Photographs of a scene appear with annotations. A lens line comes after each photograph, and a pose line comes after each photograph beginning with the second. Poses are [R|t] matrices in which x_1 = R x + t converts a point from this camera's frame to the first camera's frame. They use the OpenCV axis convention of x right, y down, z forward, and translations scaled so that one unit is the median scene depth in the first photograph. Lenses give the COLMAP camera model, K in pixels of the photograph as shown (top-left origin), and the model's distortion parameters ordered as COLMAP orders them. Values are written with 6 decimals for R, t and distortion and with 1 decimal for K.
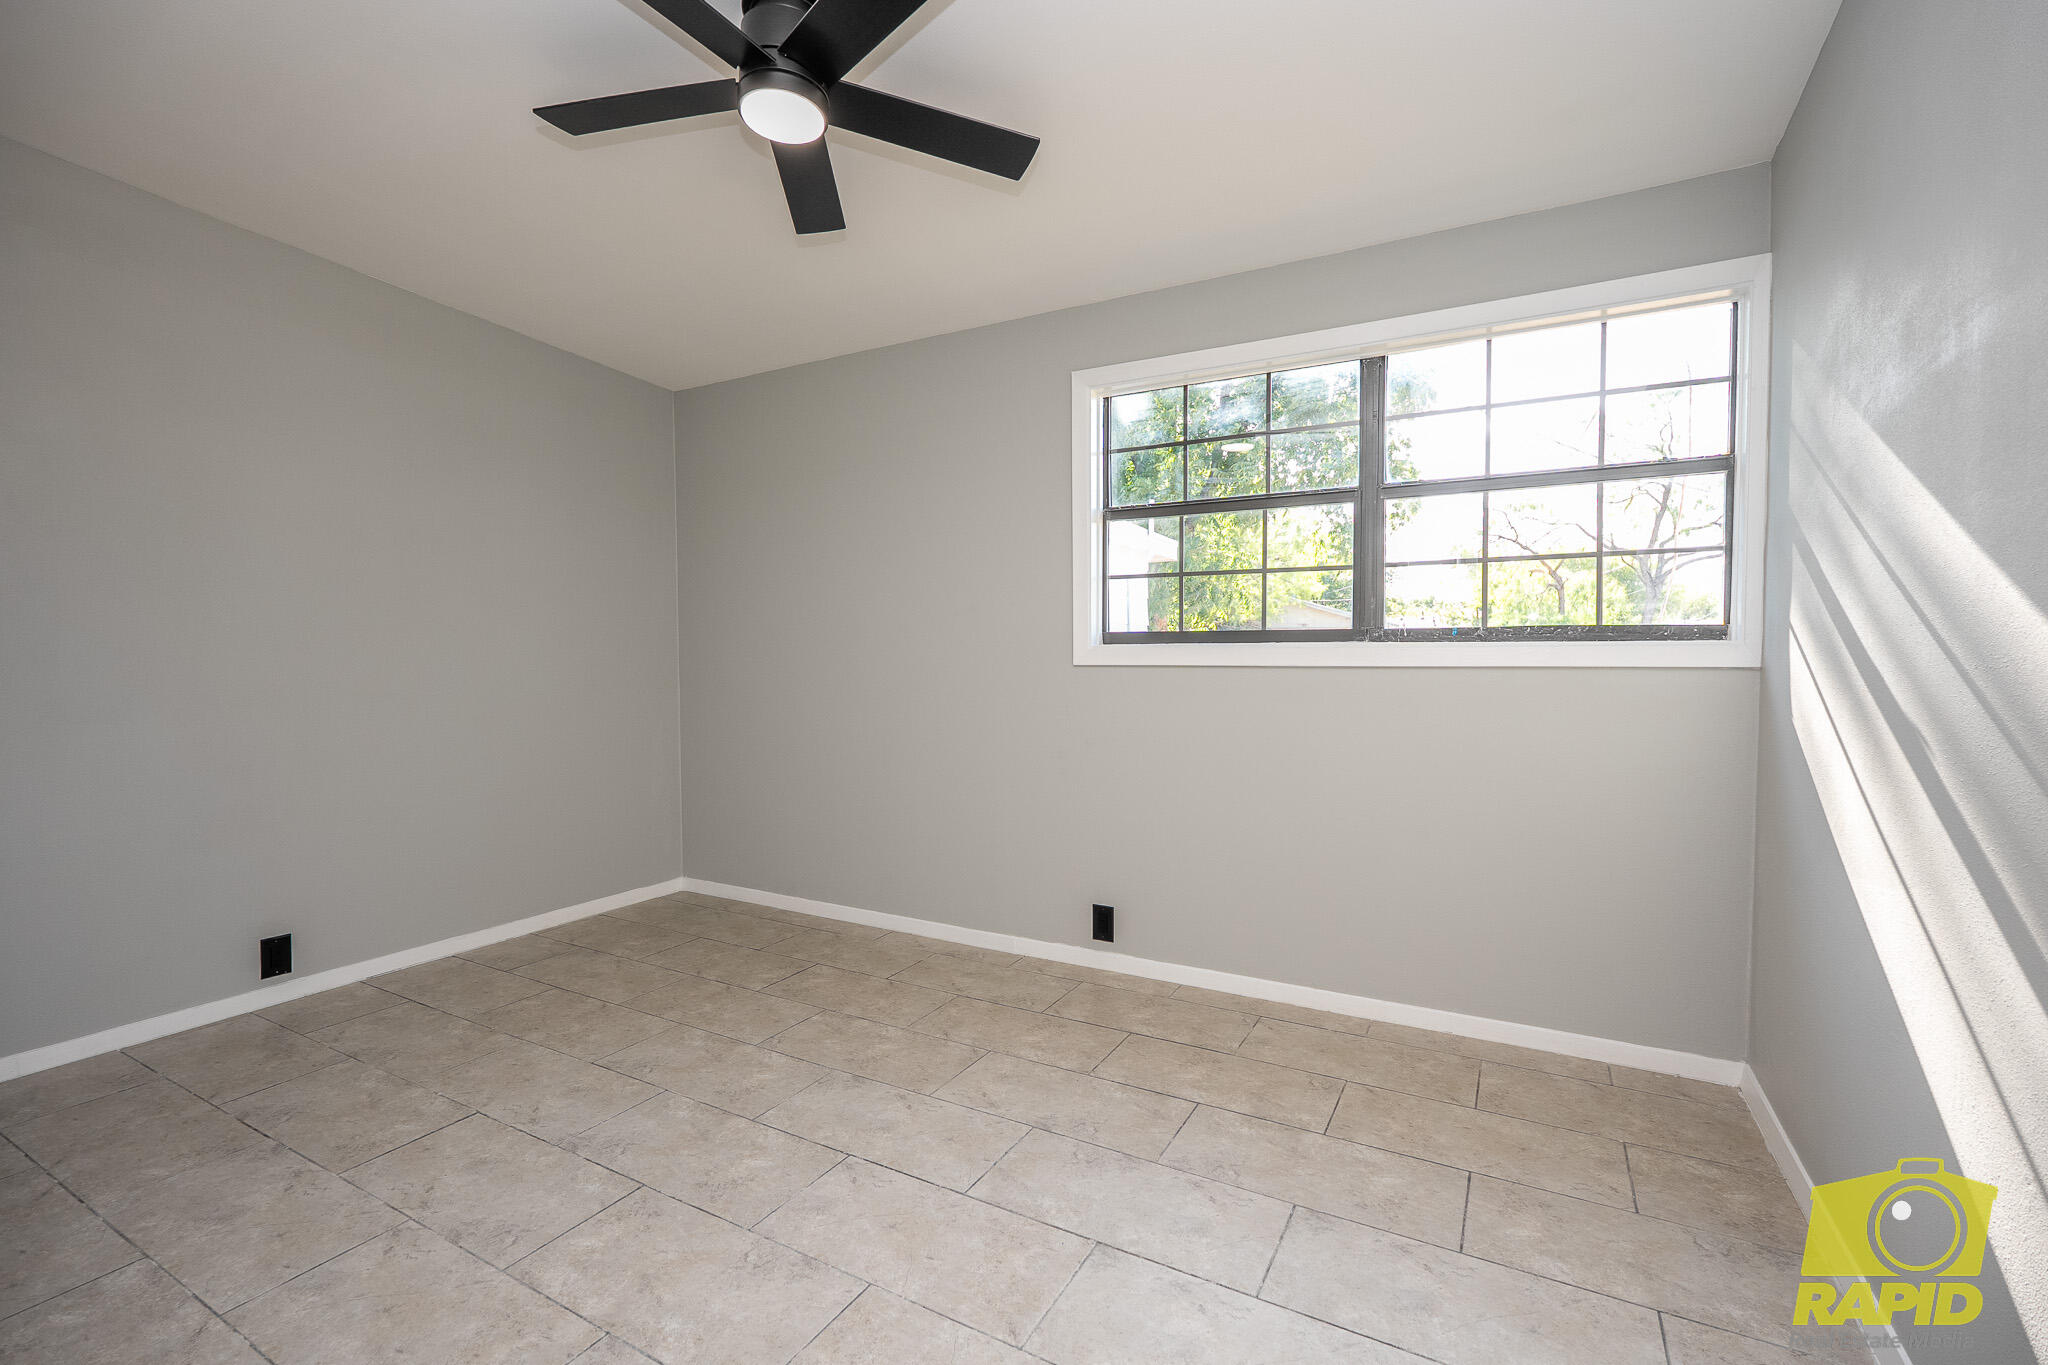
lens RADIAL K [[893.6, 0, 1024.0], [0, 893.6, 682.5], [0, 0, 1]] dist [-0.002232, -0.000359]
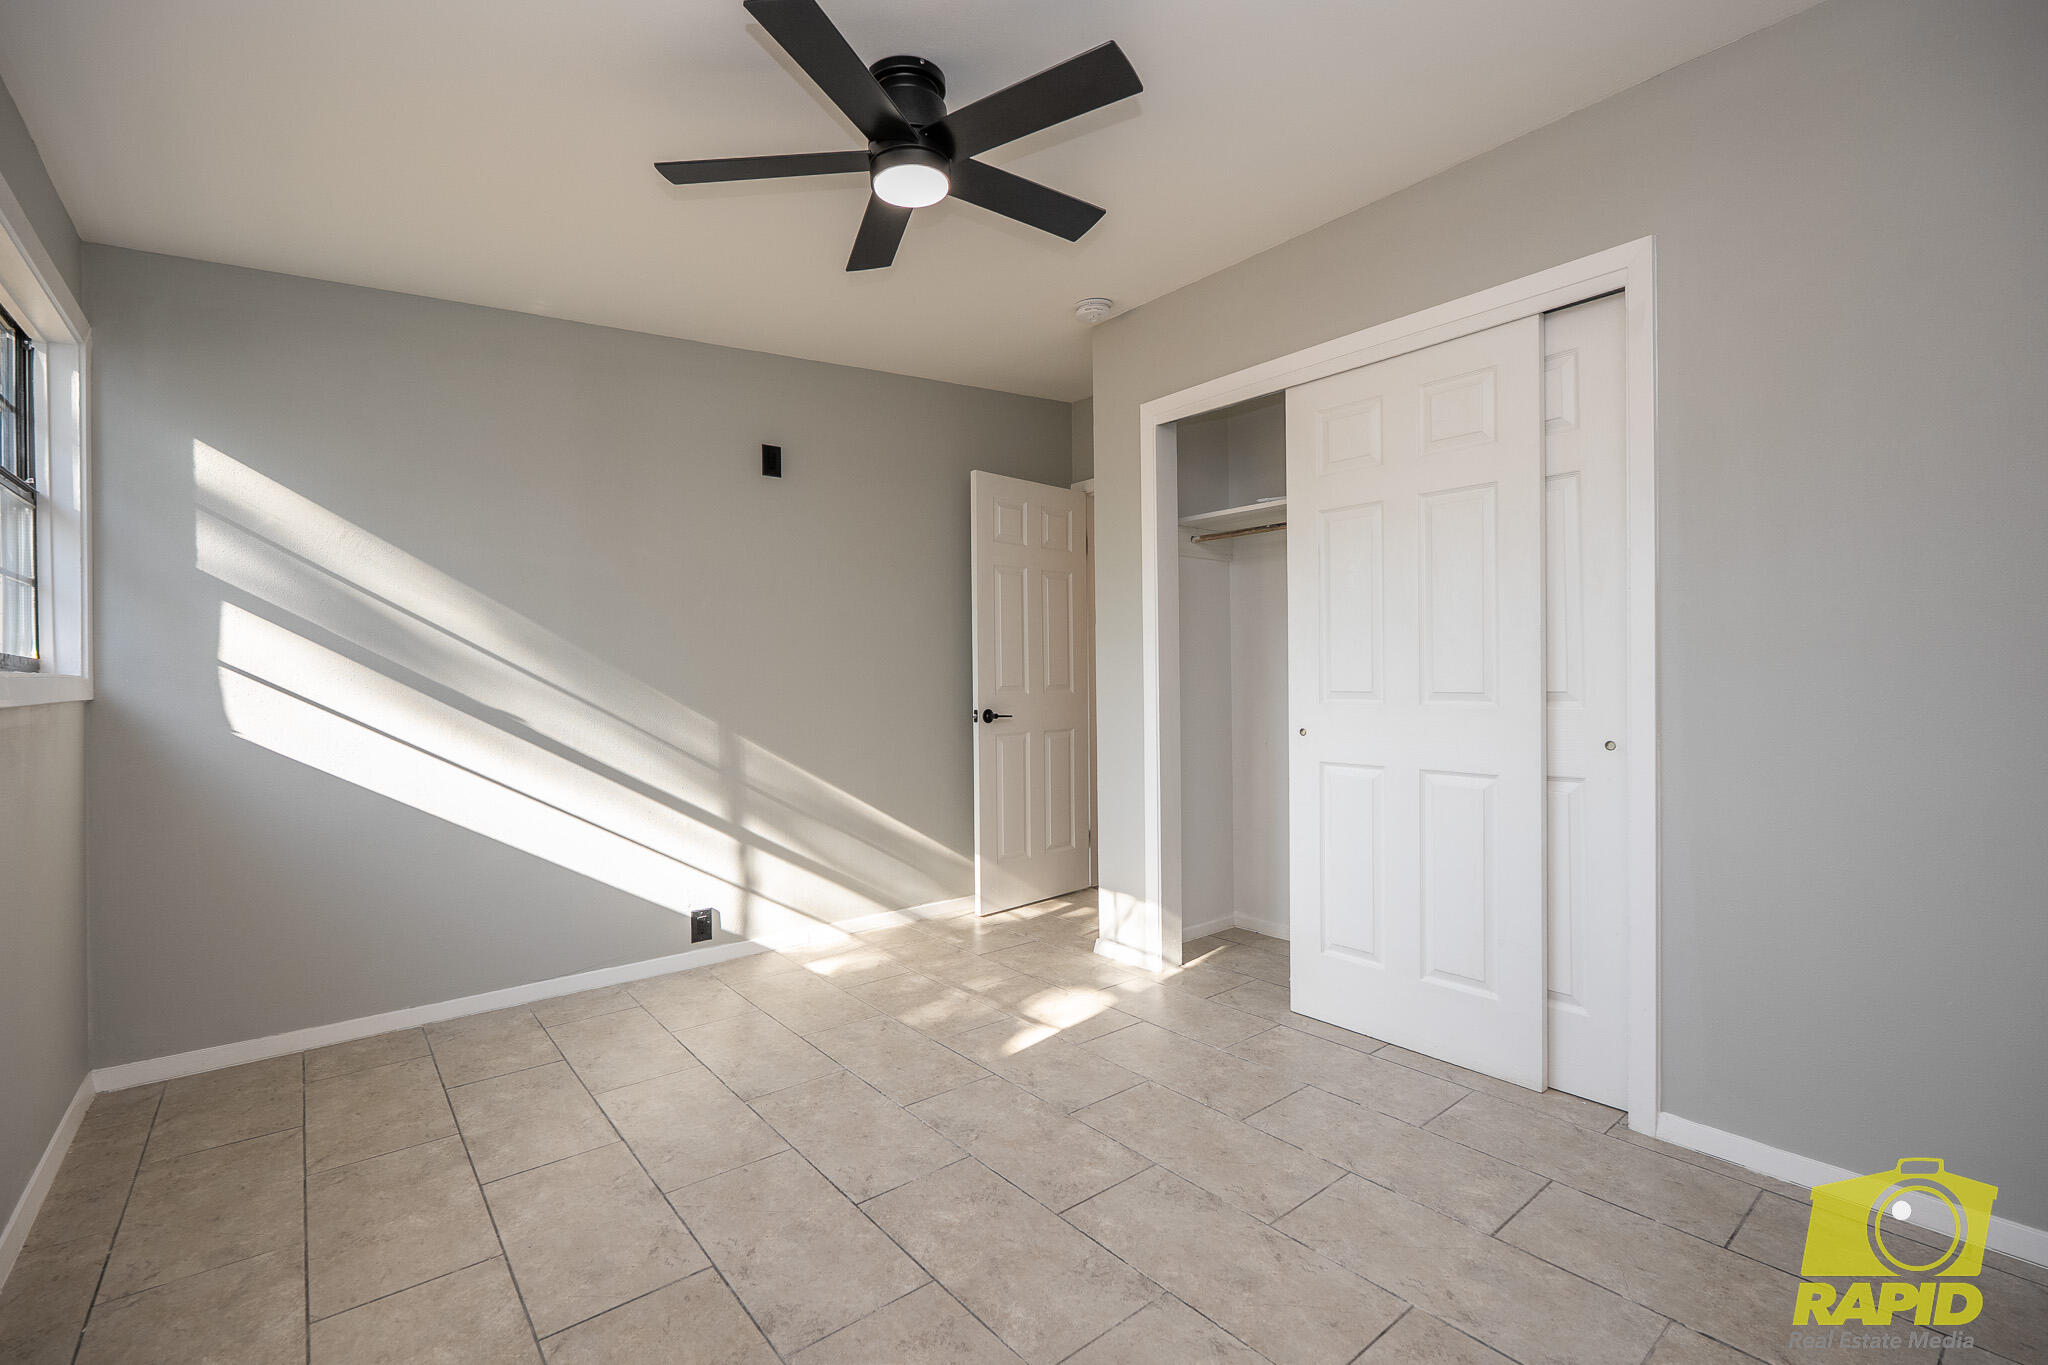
lens RADIAL K [[893.6, 0, 1024.0], [0, 893.6, 682.5], [0, 0, 1]] dist [-0.002232, -0.000359]
pose [[-0.929327, 0.009260, 0.369143, -0.750434], [0.024424, 0.999038, 0.036427, -0.058450], [-0.368450, 0.042868, -0.928659, 1.877383]]
